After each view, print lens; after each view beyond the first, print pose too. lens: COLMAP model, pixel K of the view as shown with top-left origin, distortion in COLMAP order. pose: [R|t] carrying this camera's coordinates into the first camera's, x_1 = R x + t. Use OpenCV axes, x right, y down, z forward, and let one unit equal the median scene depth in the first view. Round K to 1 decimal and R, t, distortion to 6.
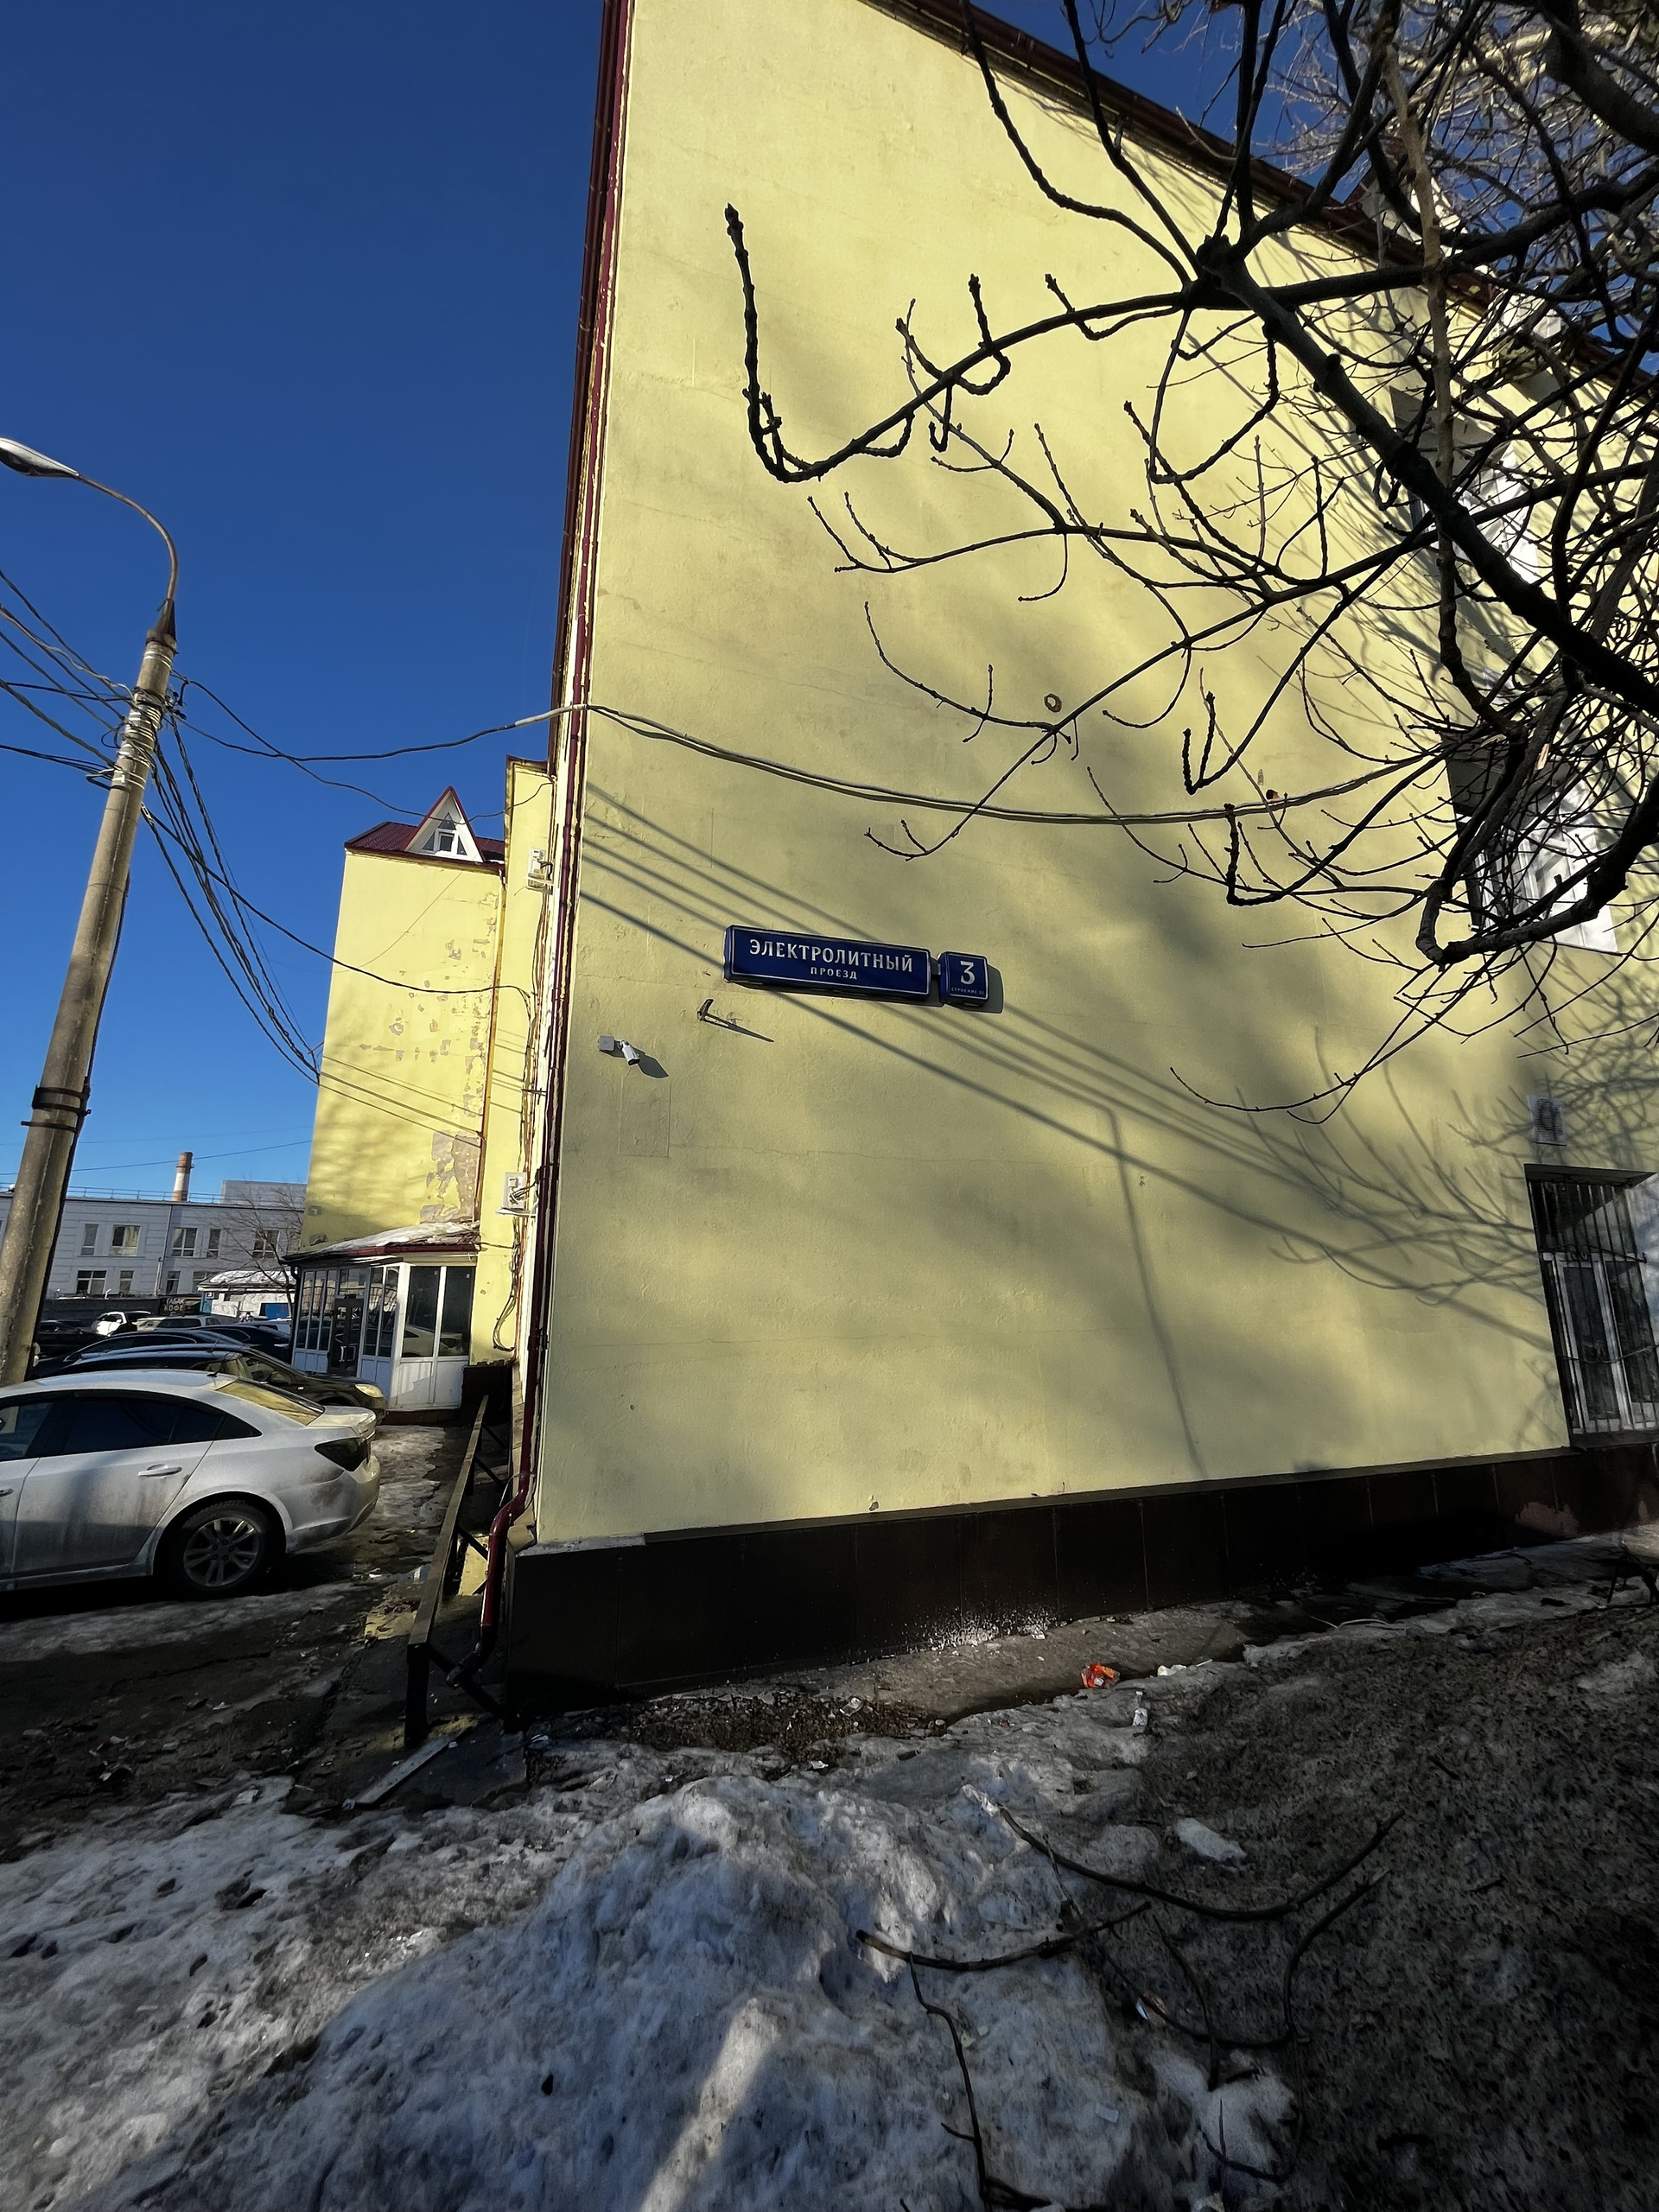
lens RADIAL K [[907.4, 0, 839.5], [0, 907.4, 1102.1], [0, 0, 1]] dist [0.000871, -0.000029]
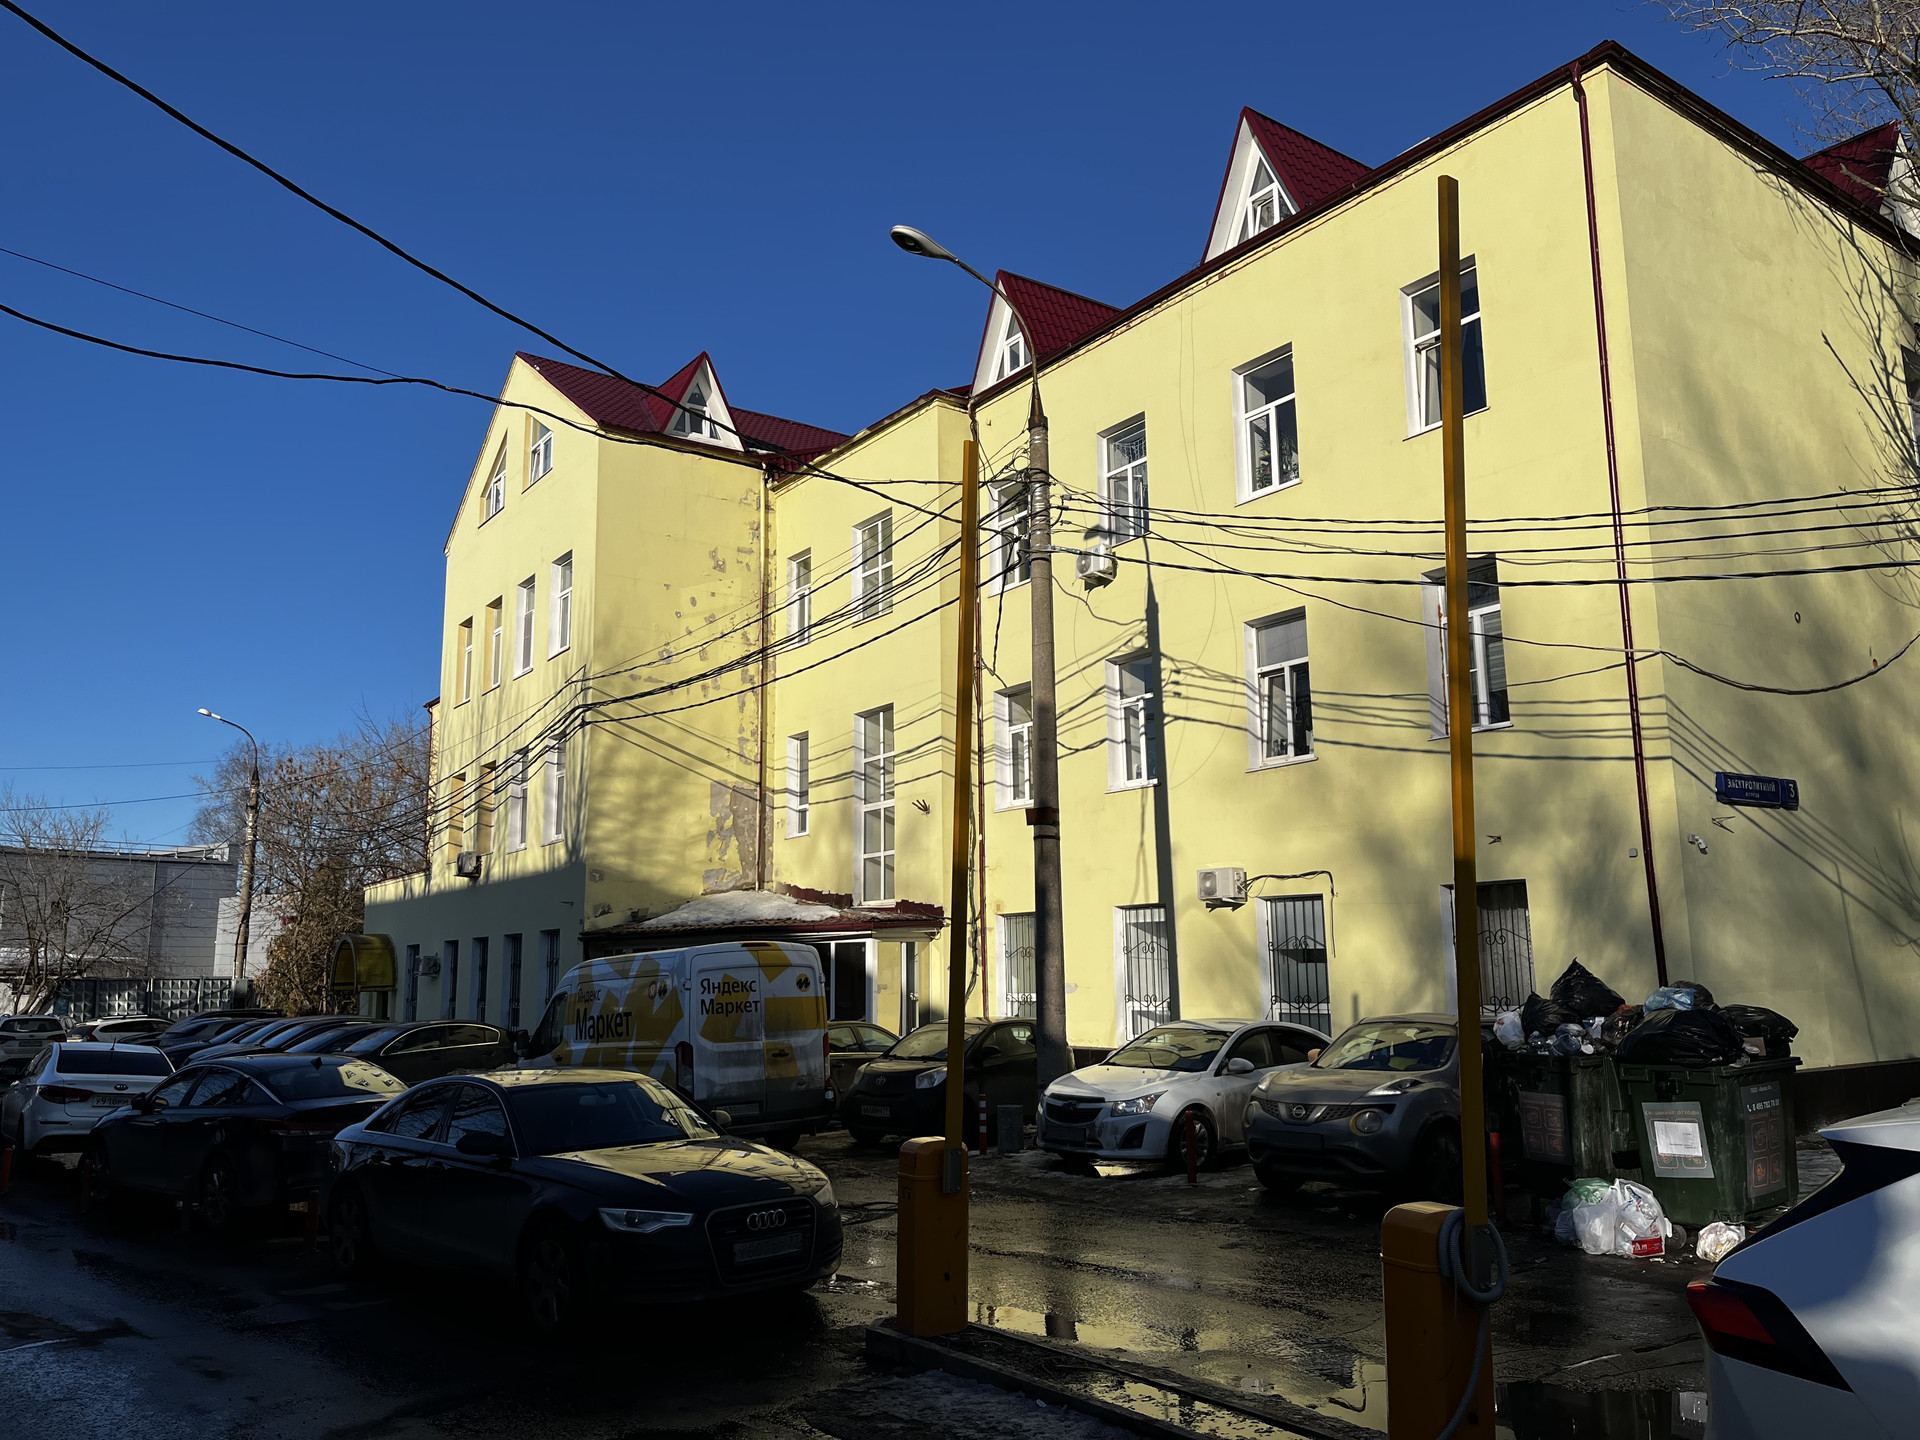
lens RADIAL K [[1482.0, 0, 955.8], [0, 1482.0, 723.4], [0, 0, 1]] dist [0.043970, -0.026705]
pose [[0.962711, 0.039743, 0.267596, -0.617741], [-0.049615, 0.998311, 0.030230, -0.076367], [-0.265943, -0.042380, 0.963057, -0.393661]]
